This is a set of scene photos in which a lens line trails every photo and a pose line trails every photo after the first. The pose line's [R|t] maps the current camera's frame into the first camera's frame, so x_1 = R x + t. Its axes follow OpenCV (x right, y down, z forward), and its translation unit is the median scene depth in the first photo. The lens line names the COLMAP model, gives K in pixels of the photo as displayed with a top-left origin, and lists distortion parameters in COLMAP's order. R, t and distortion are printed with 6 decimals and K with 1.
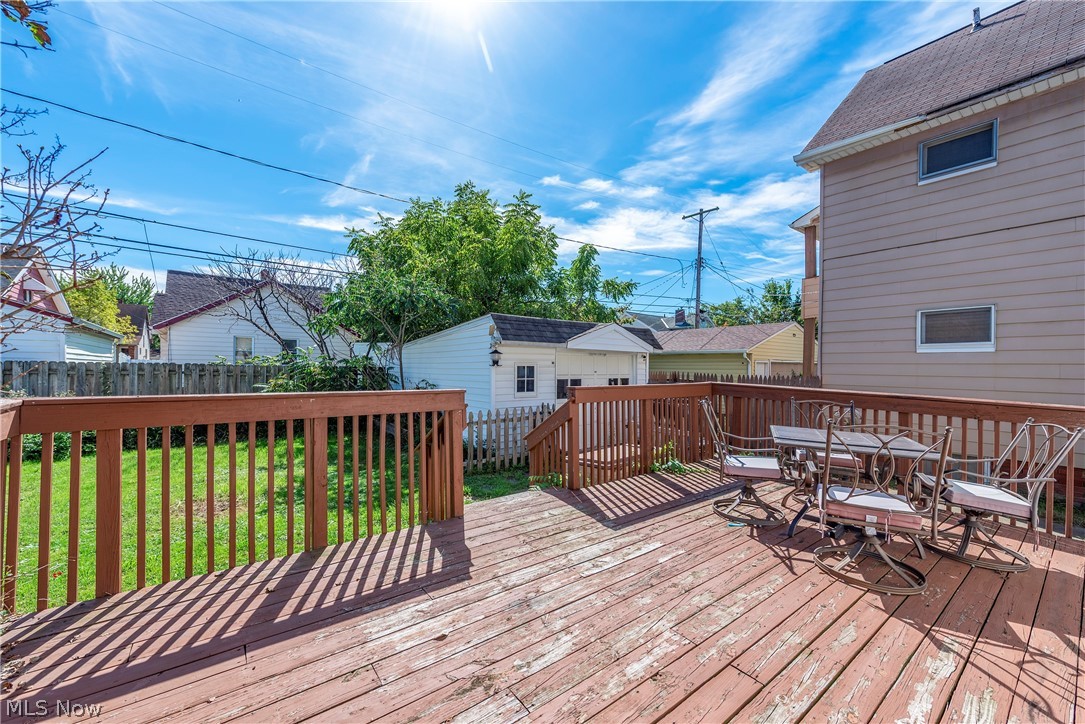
lens RADIAL K [[425.8, 0, 542.0], [0, 425.8, 365.7], [0, 0, 1]] dist [0.002928, 0.000127]
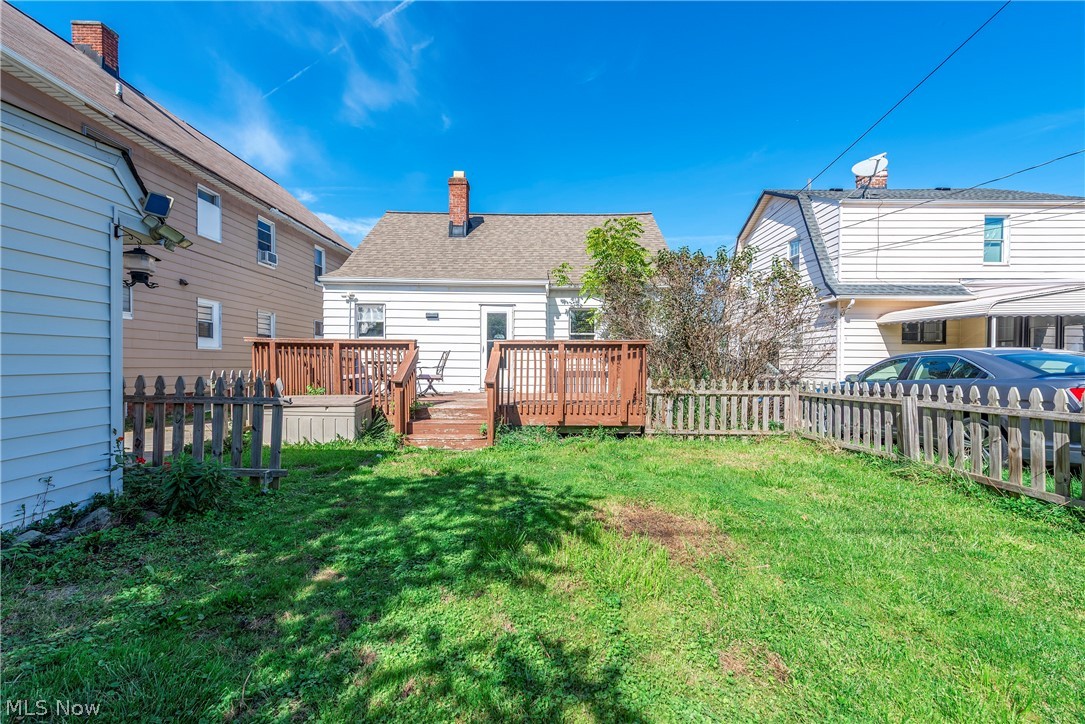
lens RADIAL K [[424.6, 0, 542.4], [0, 424.6, 366.5], [0, 0, 1]] dist [0.027527, -0.011127]
pose [[-0.793716, -0.017390, 0.608040, -1.119232], [-0.016373, 0.999840, 0.007222, 0.115911], [-0.608068, -0.004223, -0.793874, 1.748254]]
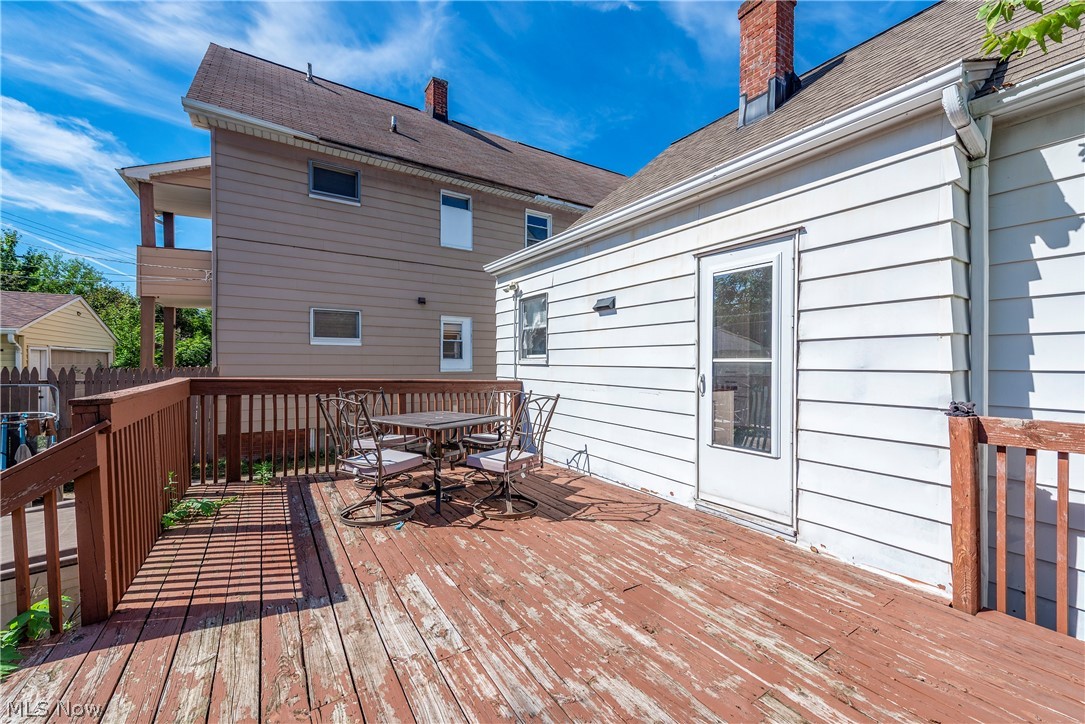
lens RADIAL K [[425.3, 0, 547.6], [0, 425.3, 366.4], [0, 0, 1]] dist [0.004737, 0.000126]
pose [[0.074489, -0.020018, 0.997021, -0.311496], [-0.005987, 0.999772, 0.020520, 0.001423], [-0.997204, -0.007497, 0.074352, 0.424367]]
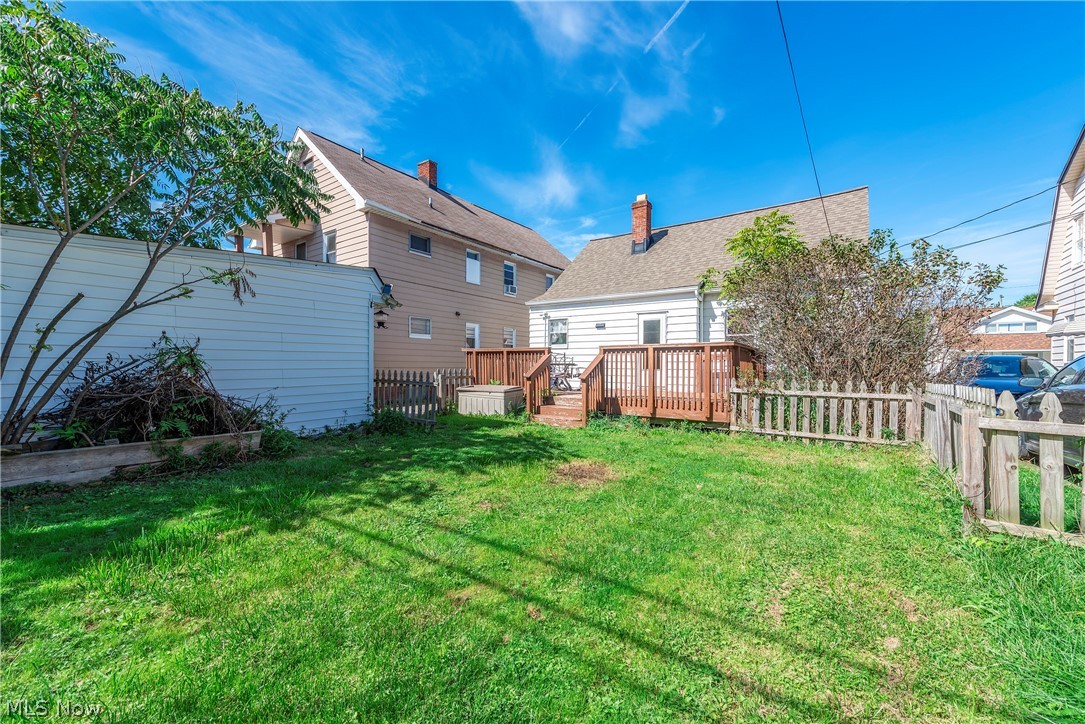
lens RADIAL K [[425.8, 0, 542.0], [0, 425.8, 365.7], [0, 0, 1]] dist [0.002928, 0.000127]
pose [[-0.296452, -0.011068, 0.954983, -1.763199], [-0.013401, 0.999883, 0.007429, 0.114894], [-0.954954, -0.010596, -0.296566, 1.493267]]
